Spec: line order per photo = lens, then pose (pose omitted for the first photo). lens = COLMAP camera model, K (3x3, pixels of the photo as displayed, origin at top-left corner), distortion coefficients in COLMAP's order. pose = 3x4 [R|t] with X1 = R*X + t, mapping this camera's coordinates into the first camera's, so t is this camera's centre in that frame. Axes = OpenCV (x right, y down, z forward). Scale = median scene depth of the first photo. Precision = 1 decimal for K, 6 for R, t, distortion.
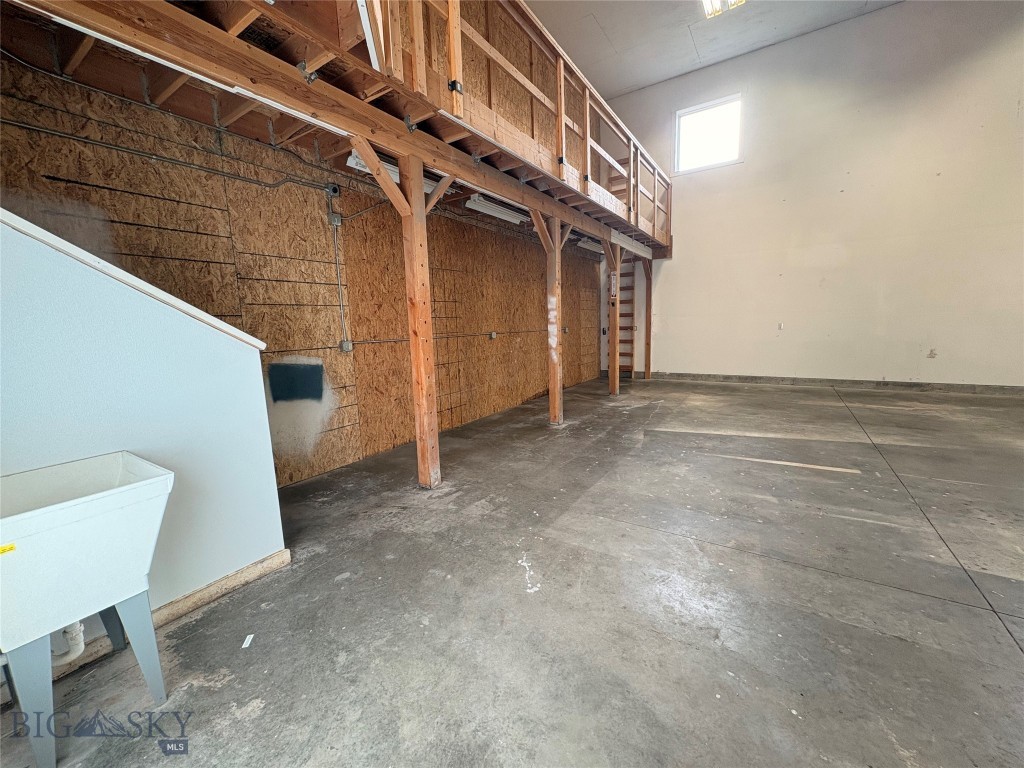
lens RADIAL K [[404.9, 0, 512.4], [0, 404.9, 386.9], [0, 0, 1]] dist [-0.001249, 0.000134]
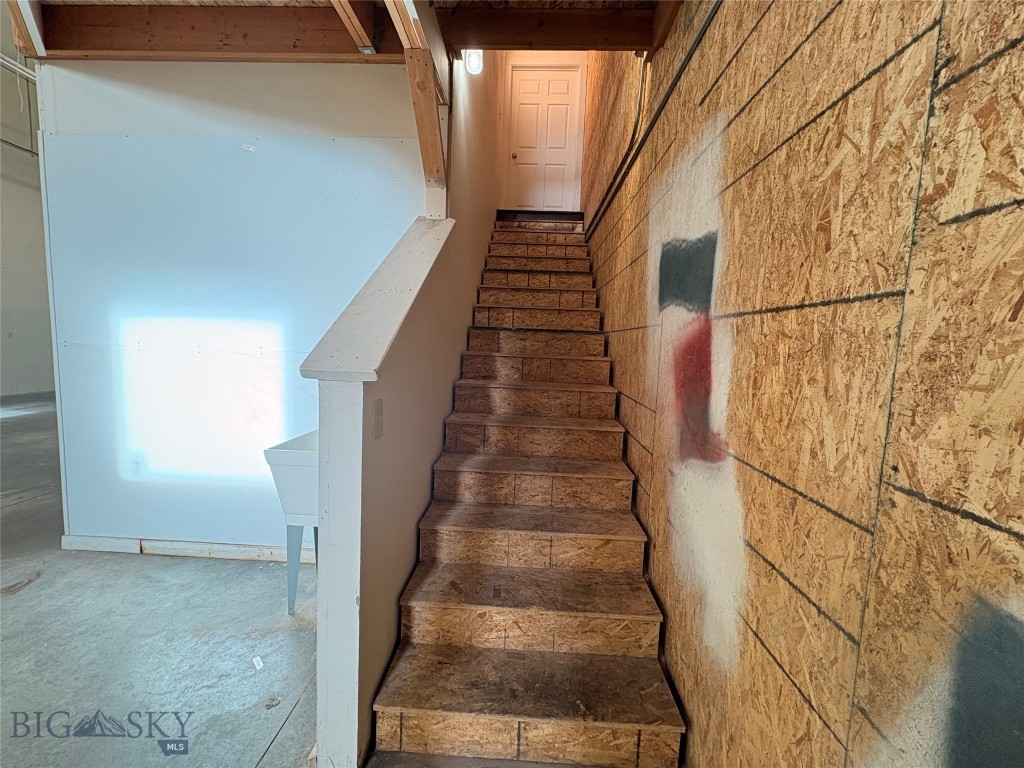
lens RADIAL K [[404.9, 0, 512.4], [0, 404.9, 381.5], [0, 0, 1]] dist [-0.001249, 0.000134]
pose [[-0.863875, 0.050795, -0.501138, -0.414925], [-0.086198, 0.965318, 0.246435, -0.171442], [0.496275, 0.256086, -0.829536, 1.115140]]
